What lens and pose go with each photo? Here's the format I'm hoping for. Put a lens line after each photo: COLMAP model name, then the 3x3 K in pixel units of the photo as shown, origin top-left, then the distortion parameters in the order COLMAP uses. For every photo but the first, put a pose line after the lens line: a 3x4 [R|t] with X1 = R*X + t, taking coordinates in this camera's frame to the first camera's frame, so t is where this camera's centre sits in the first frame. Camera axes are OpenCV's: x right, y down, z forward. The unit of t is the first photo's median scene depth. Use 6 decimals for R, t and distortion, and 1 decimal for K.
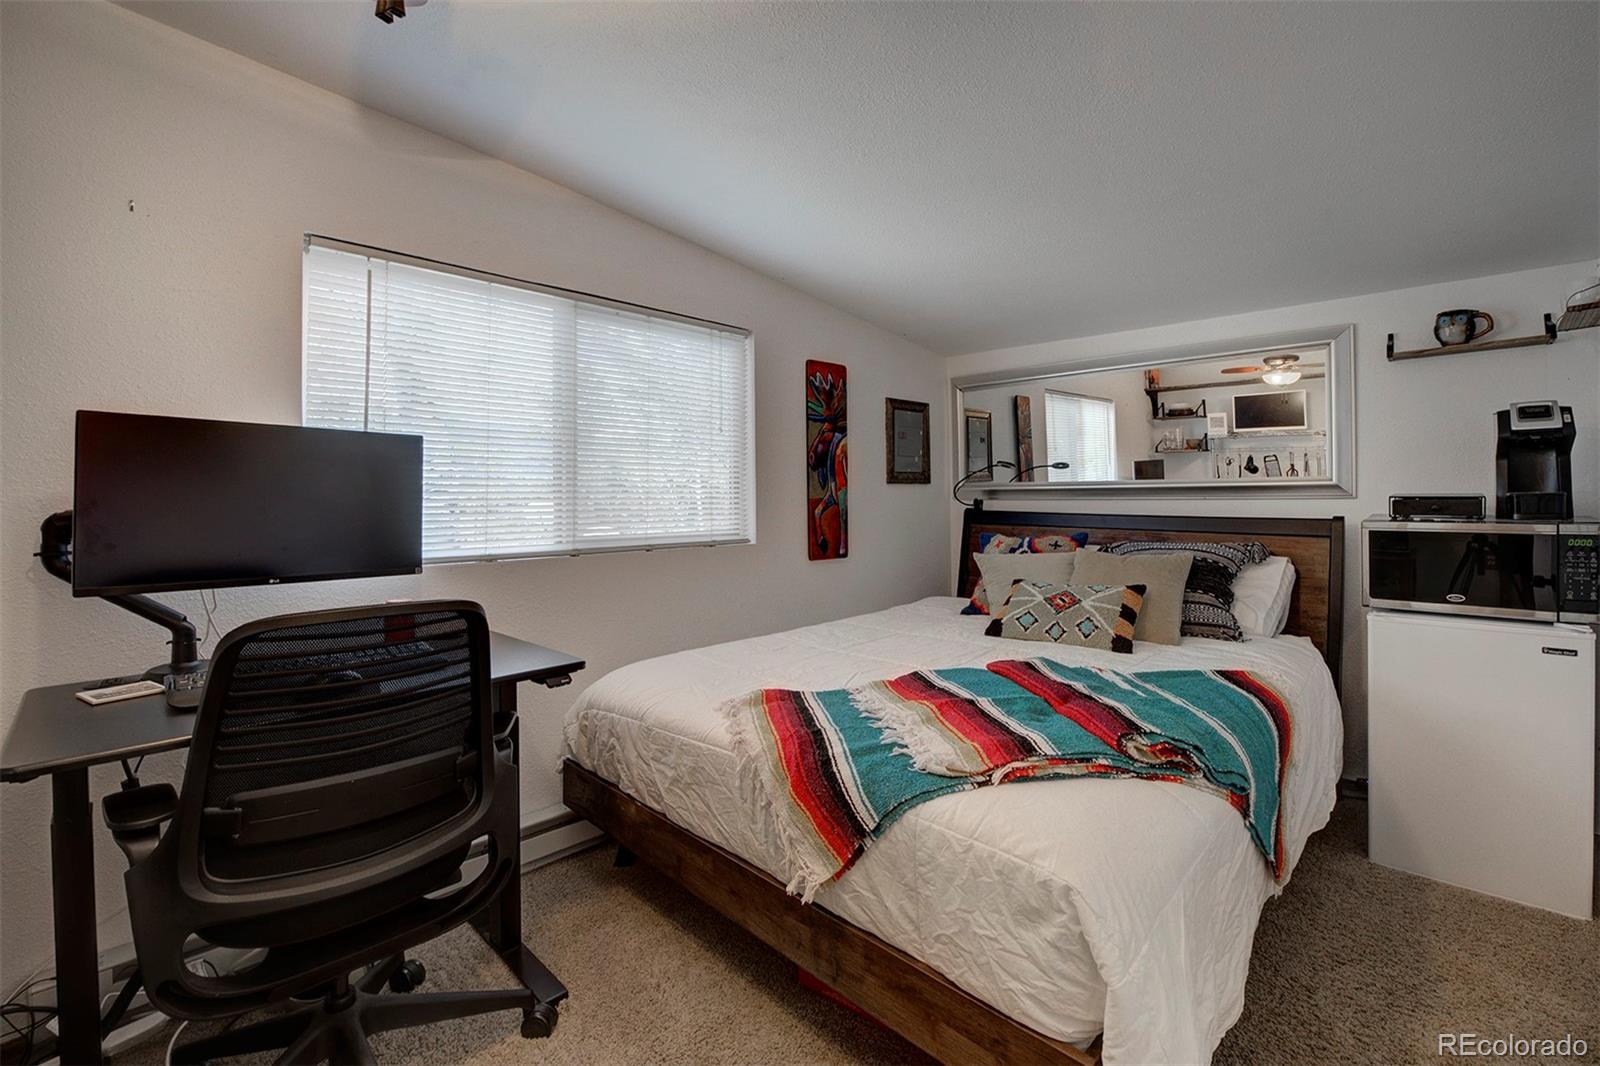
lens RADIAL K [[698.8, 0, 800.3], [0, 698.8, 487.5], [0, 0, 1]] dist [0.001219, 0.000101]
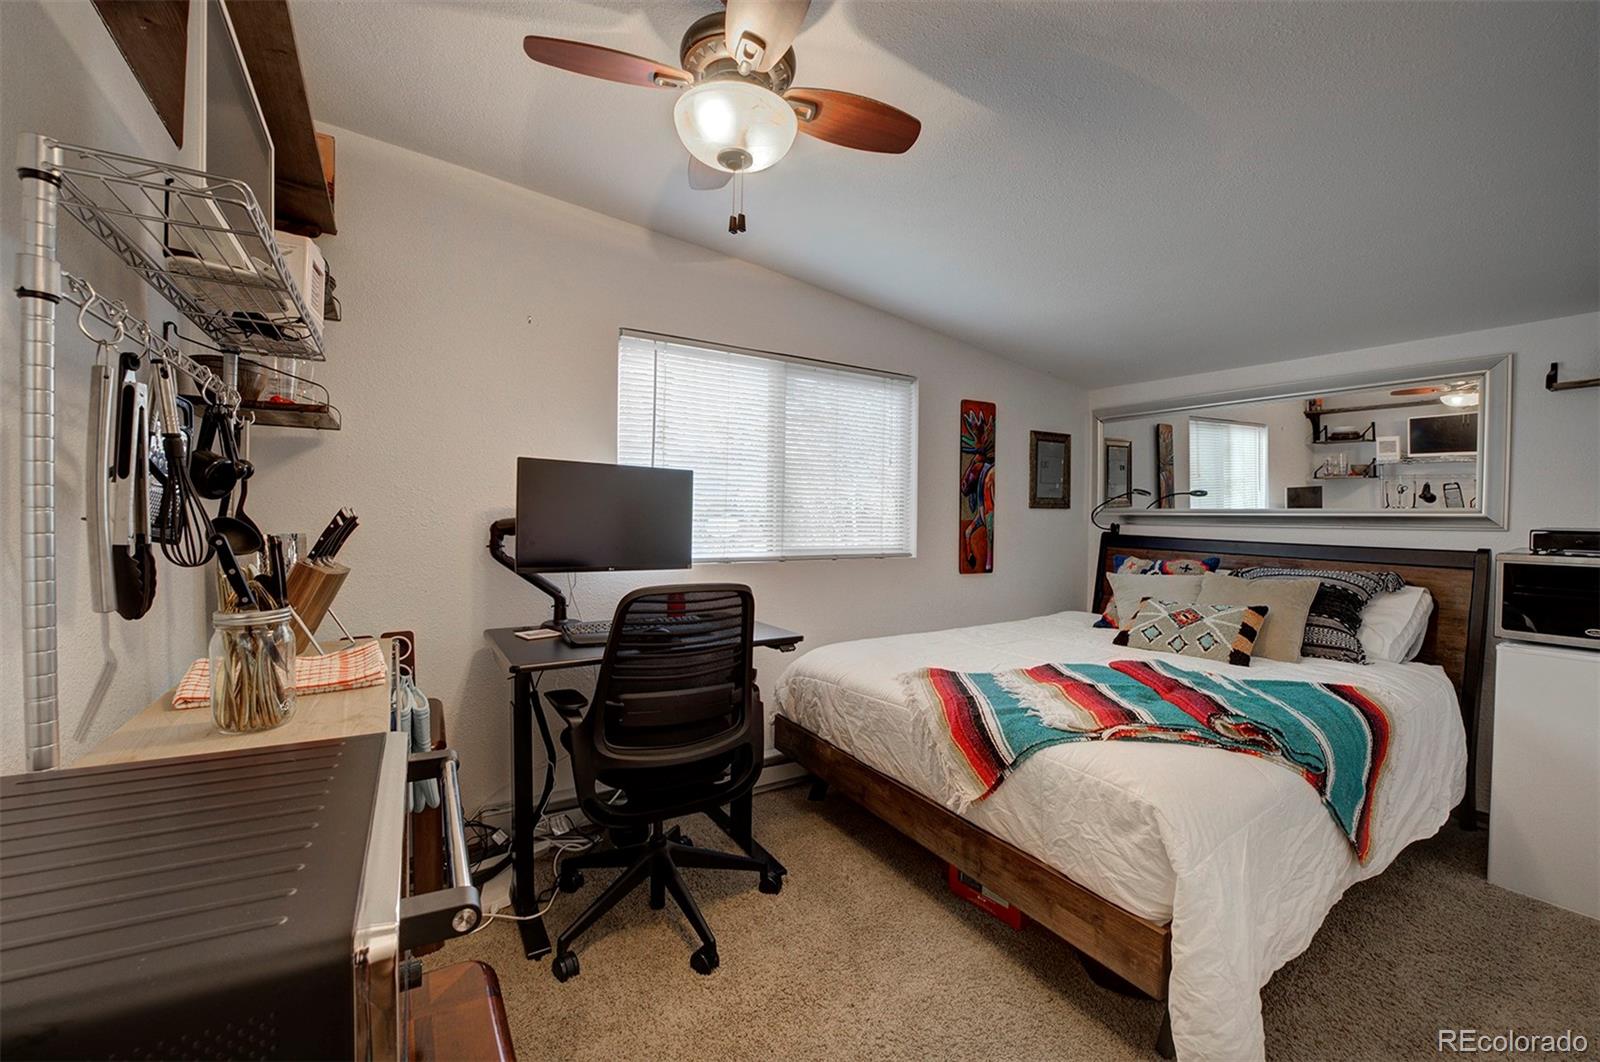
lens RADIAL K [[1109.1, 0, 800.0], [0, 1109.1, 531.0], [0, 0, 1]] dist [-0.053246, 0.002530]
pose [[0.996265, 0.022833, -0.083269, -0.101597], [-0.020108, 0.999239, 0.033421, -0.022893], [0.083969, -0.031622, 0.995967, -0.864400]]
